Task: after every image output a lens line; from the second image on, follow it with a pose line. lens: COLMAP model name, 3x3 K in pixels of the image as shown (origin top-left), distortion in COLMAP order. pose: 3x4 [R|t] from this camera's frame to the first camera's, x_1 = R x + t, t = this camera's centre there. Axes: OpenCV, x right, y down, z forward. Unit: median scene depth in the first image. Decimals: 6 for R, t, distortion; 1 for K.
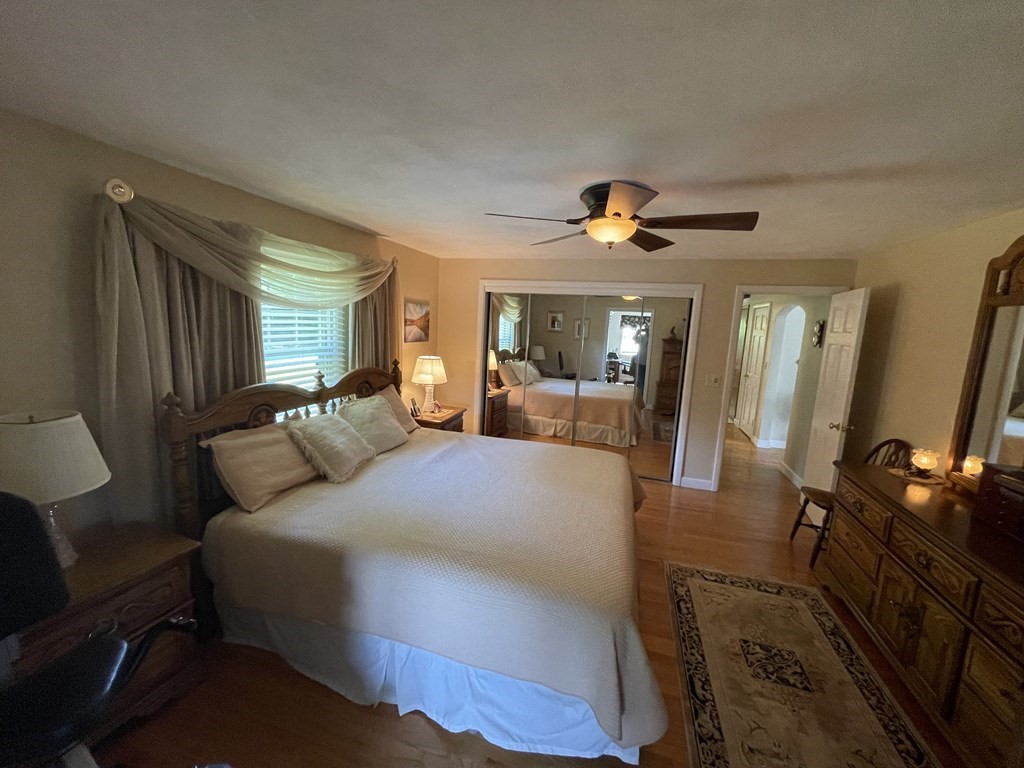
lens RADIAL K [[414.1, 0, 507.0], [0, 414.1, 378.8], [0, 0, 1]] dist [-0.001217, 0.000915]
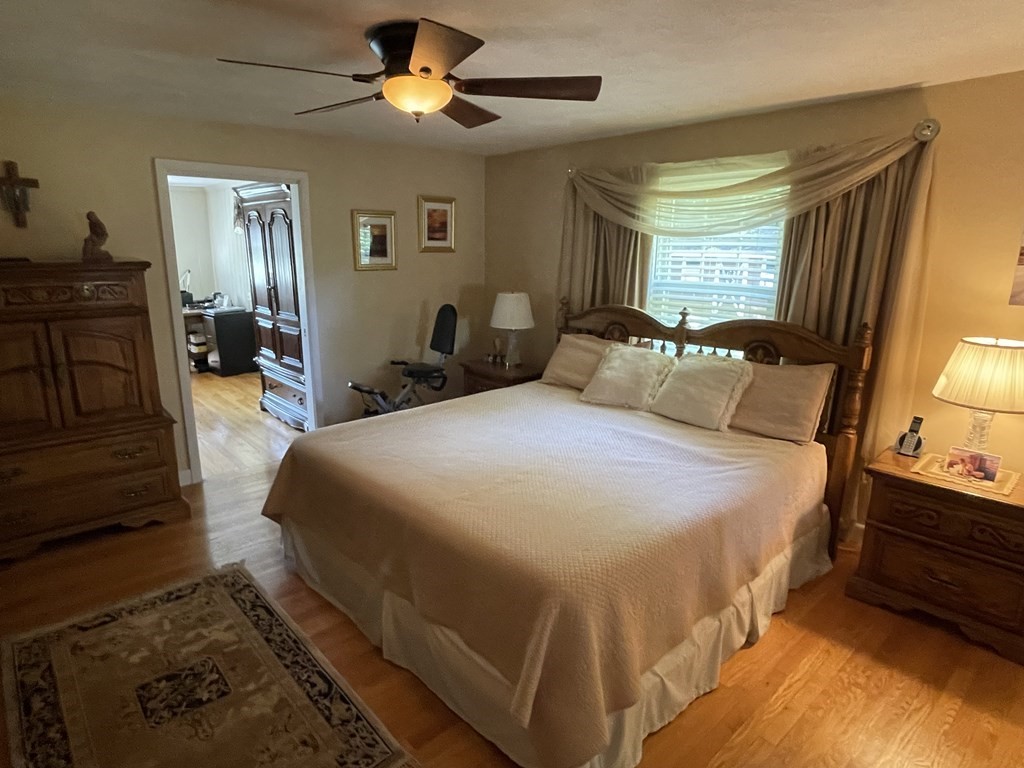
lens RADIAL K [[577.5, 0, 511.5], [0, 577.5, 378.4], [0, 0, 1]] dist [-0.003257, -0.001245]
pose [[-0.507026, 0.151237, -0.848559, 0.841345], [-0.145449, 0.955355, 0.257179, -0.143698], [0.849570, 0.253819, -0.462393, 1.356364]]
